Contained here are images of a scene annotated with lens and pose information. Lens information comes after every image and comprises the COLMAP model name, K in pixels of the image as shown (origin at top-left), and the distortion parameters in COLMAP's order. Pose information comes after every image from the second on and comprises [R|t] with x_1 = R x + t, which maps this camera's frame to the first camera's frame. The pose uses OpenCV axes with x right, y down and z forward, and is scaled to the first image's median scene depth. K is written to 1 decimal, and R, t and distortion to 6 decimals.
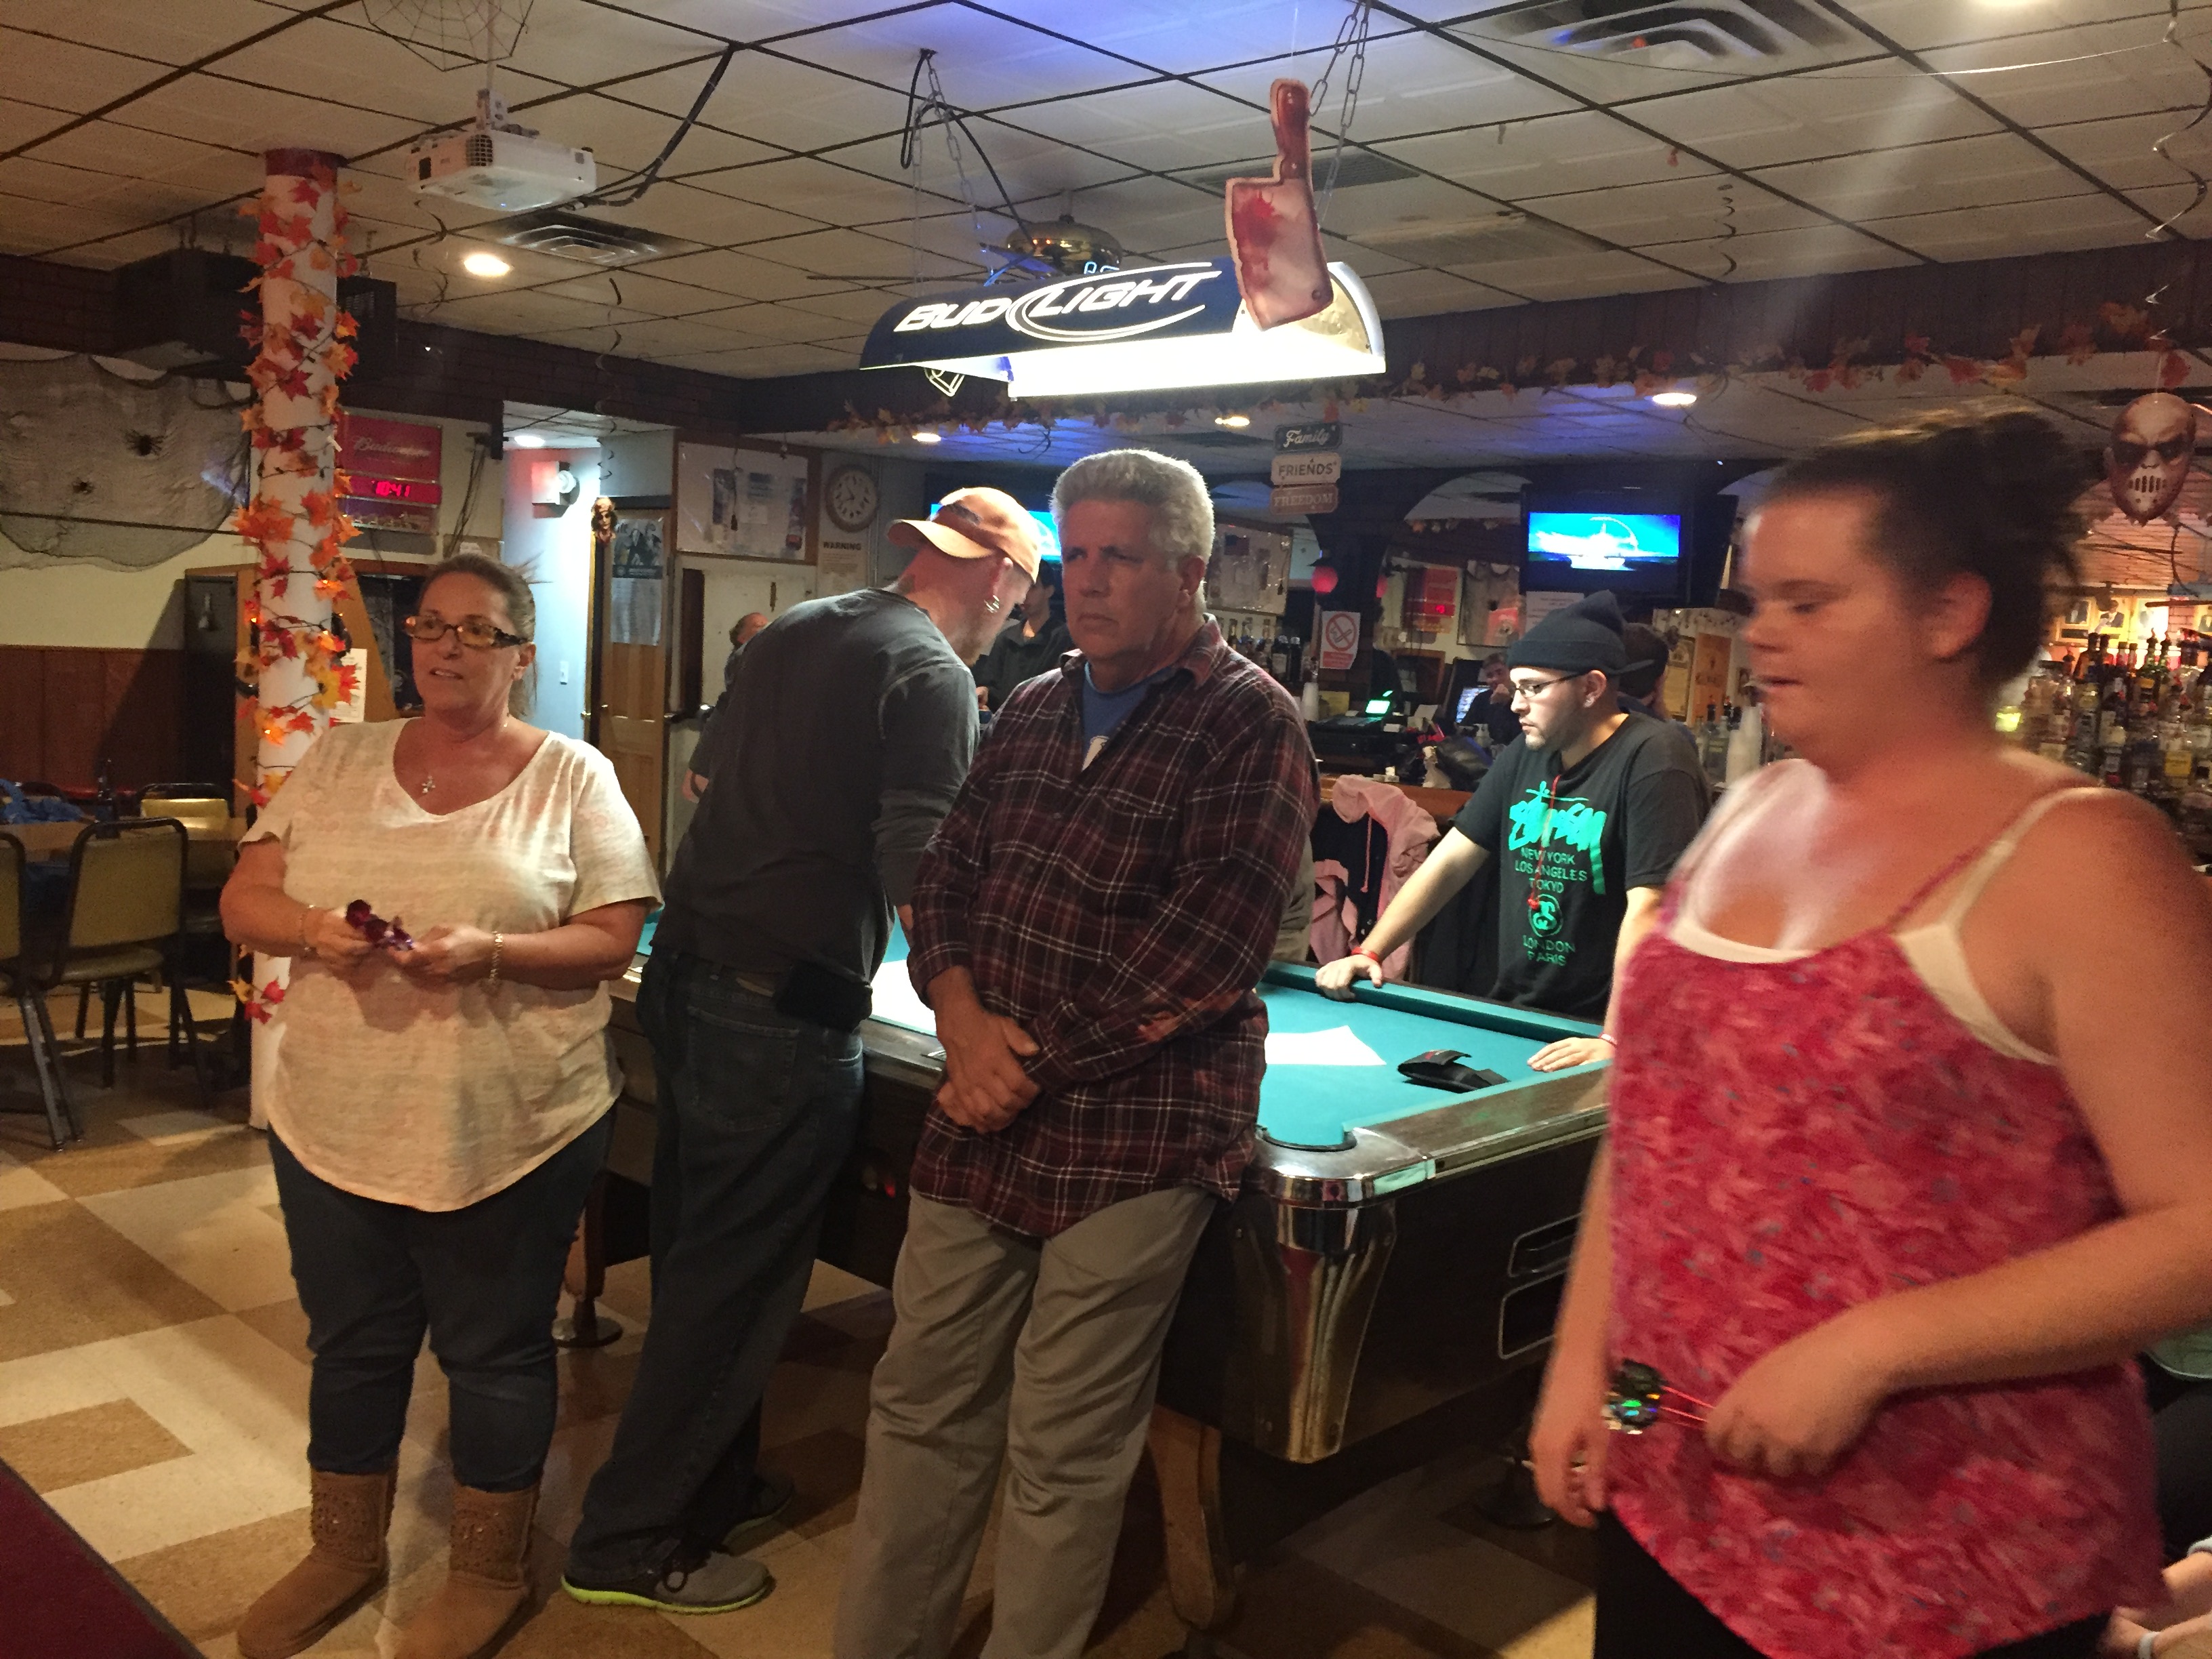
lens RADIAL K [[1875.6, 0, 1097.6], [0, 1875.6, 816.7], [0, 0, 1]] dist [0.082637, -0.112985]
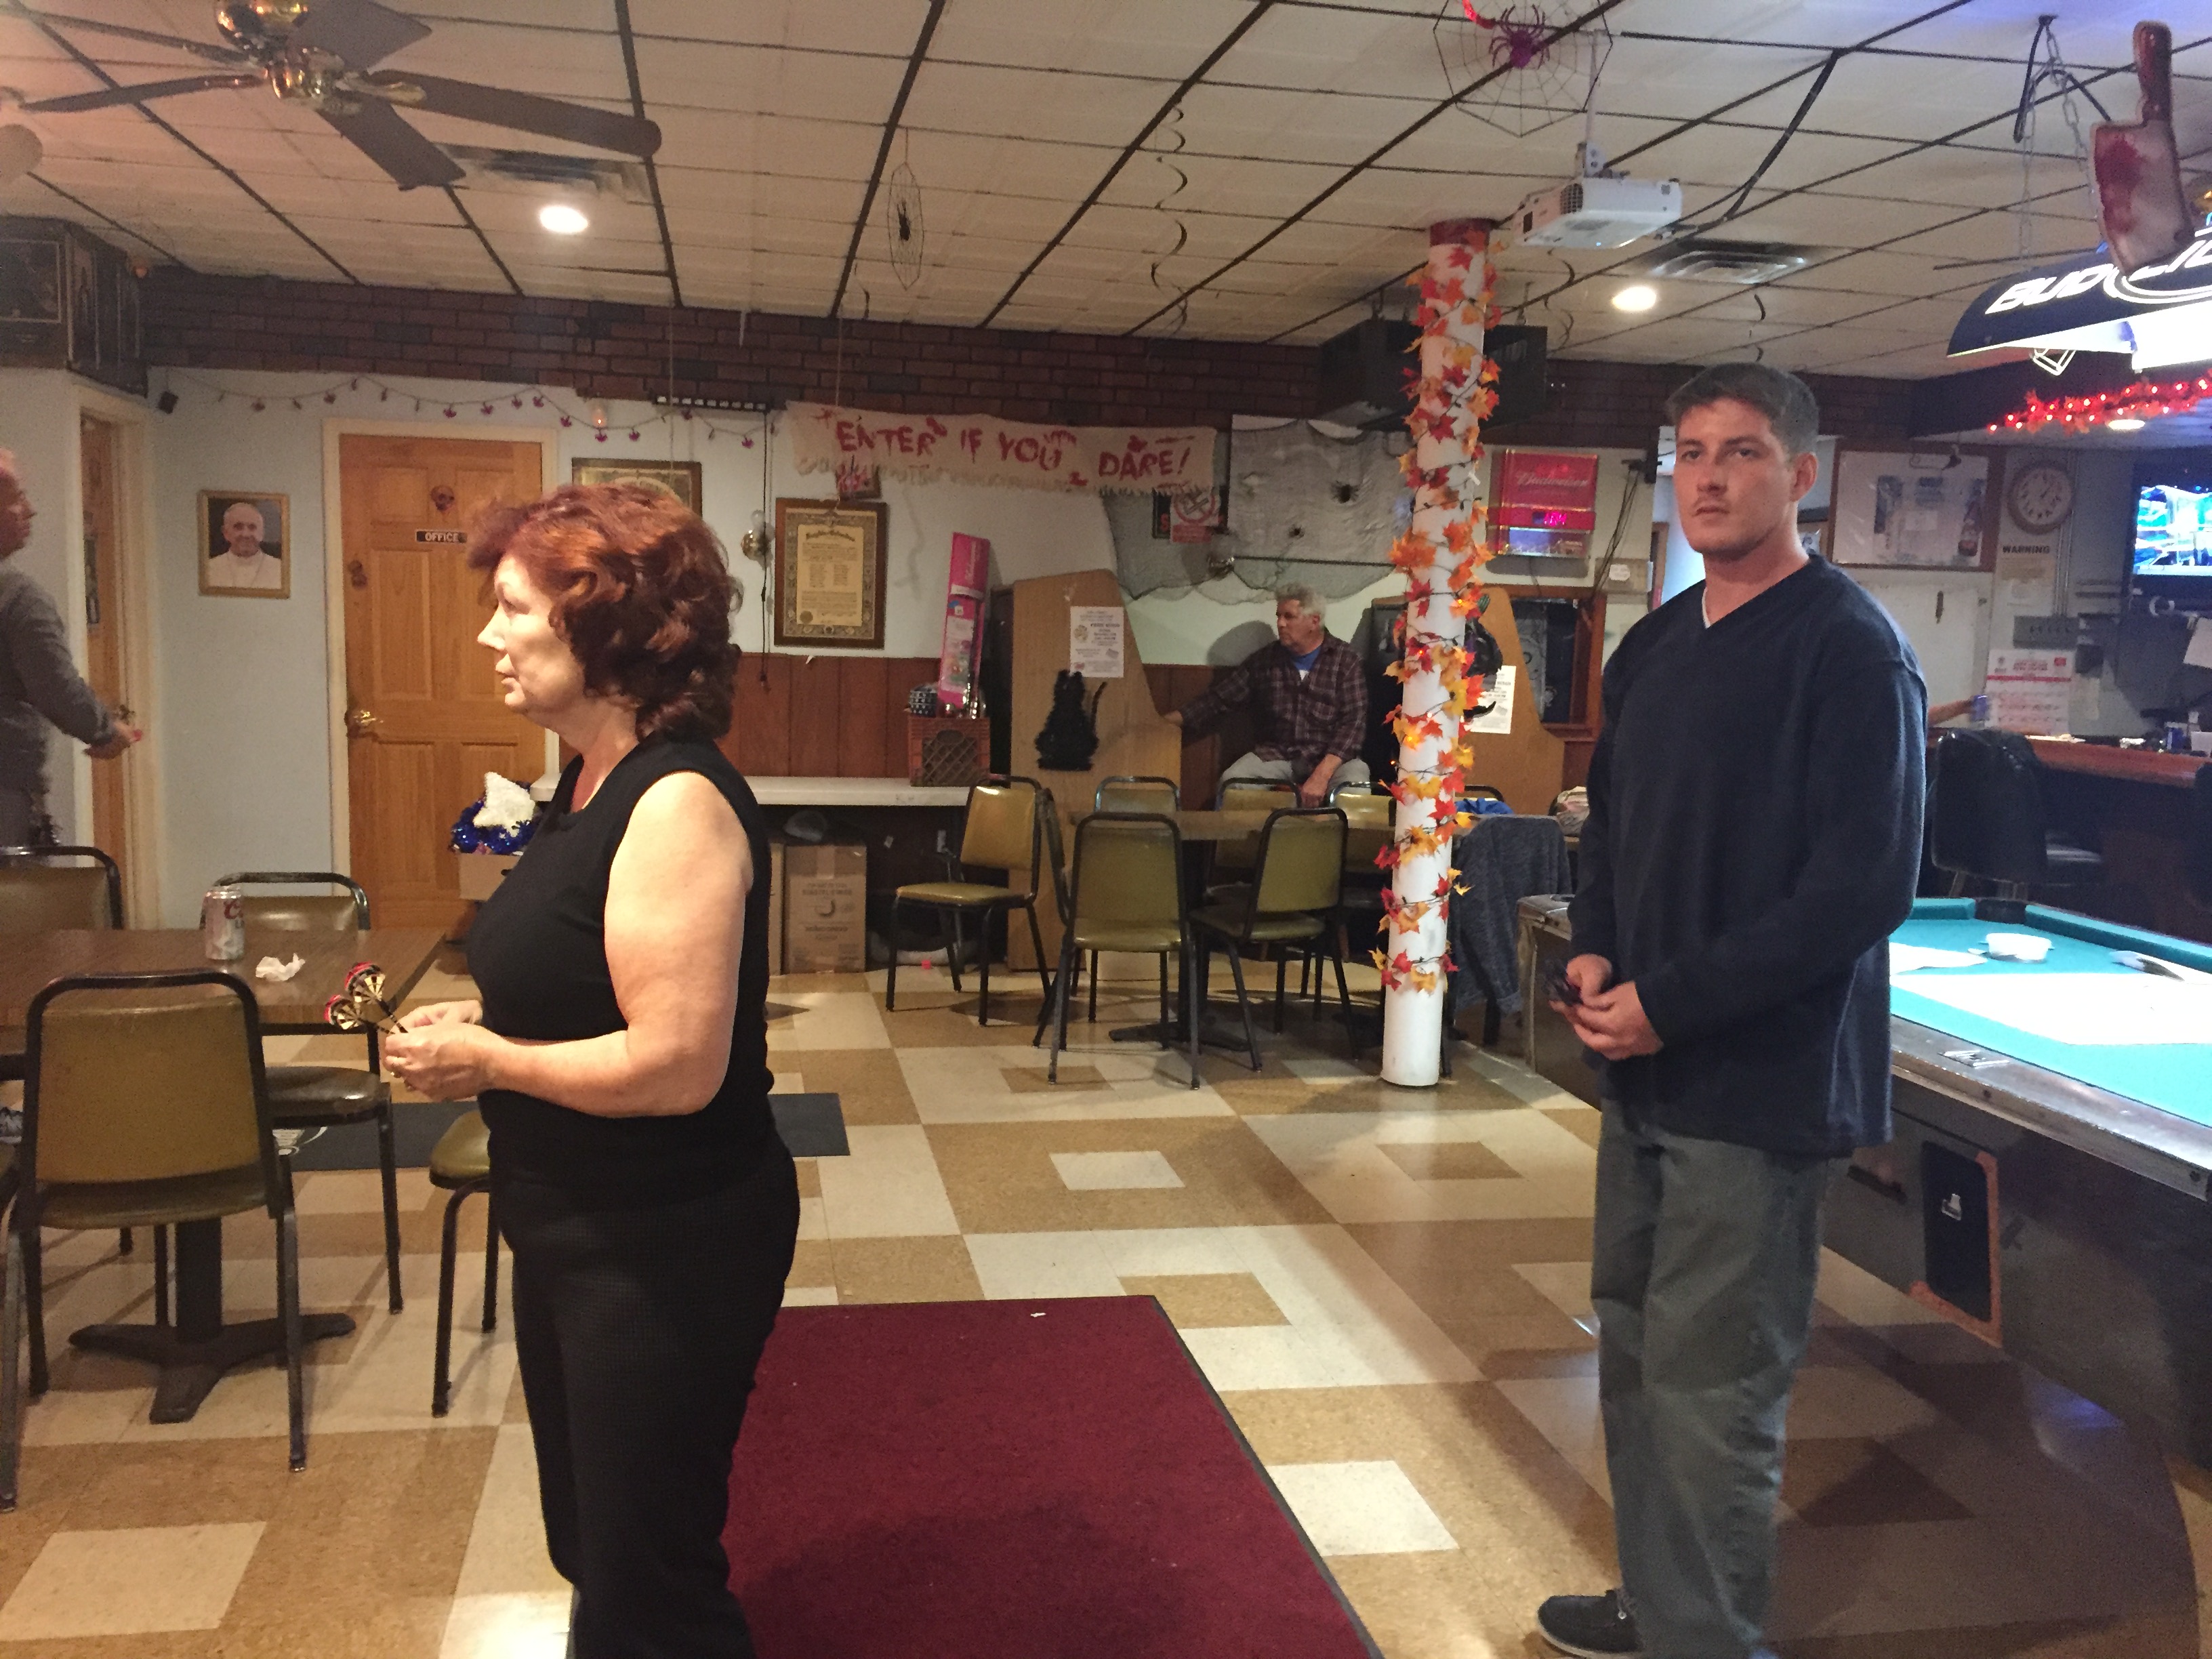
lens RADIAL K [[1875.6, 0, 1097.6], [0, 1875.6, 816.7], [0, 0, 1]] dist [0.082637, -0.112985]
pose [[0.816783, 0.035673, -0.575841, 0.060977], [-0.044093, 0.999027, -0.000652, 0.012905], [0.575257, 0.025923, 0.817562, -0.030922]]
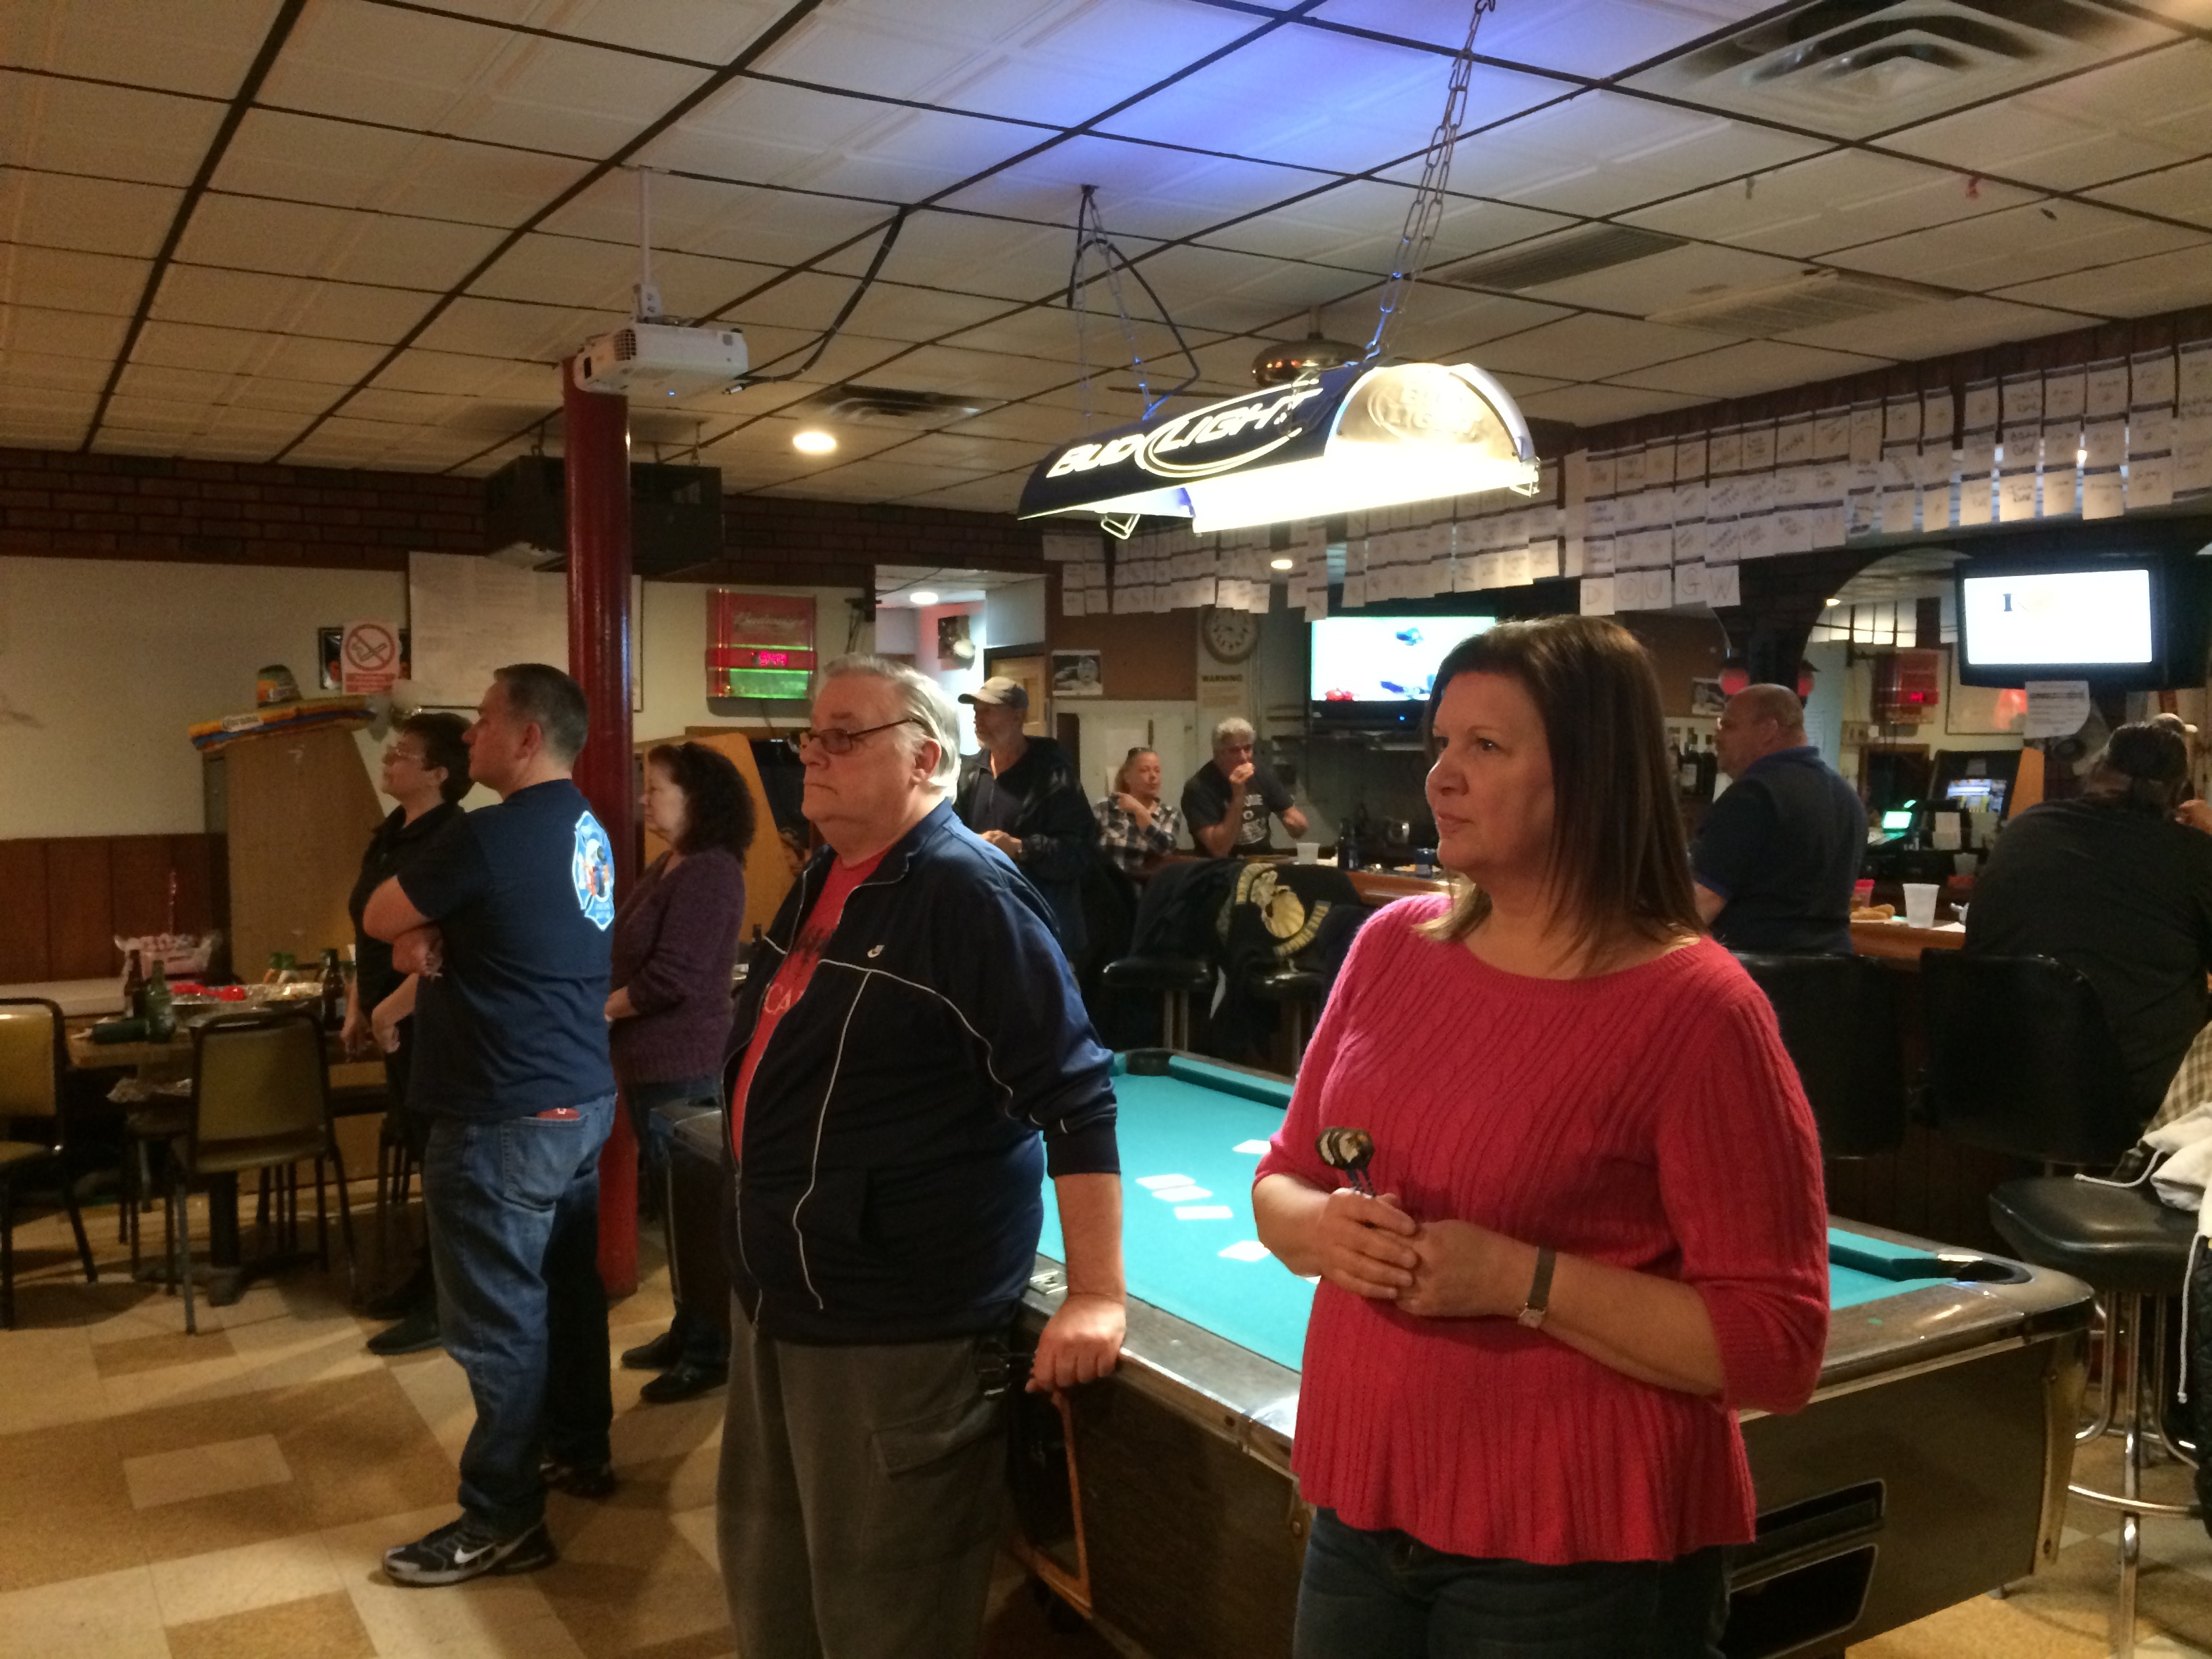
lens RADIAL K [[1886.8, 0, 1106.0], [0, 1886.8, 829.5], [0, 0, 1]] dist [0.075545, -0.119898]
pose [[0.964346, -0.044813, -0.260822, 0.108645], [0.030689, 0.997846, -0.057976, -0.018248], [0.262858, 0.047905, 0.963645, 0.069381]]
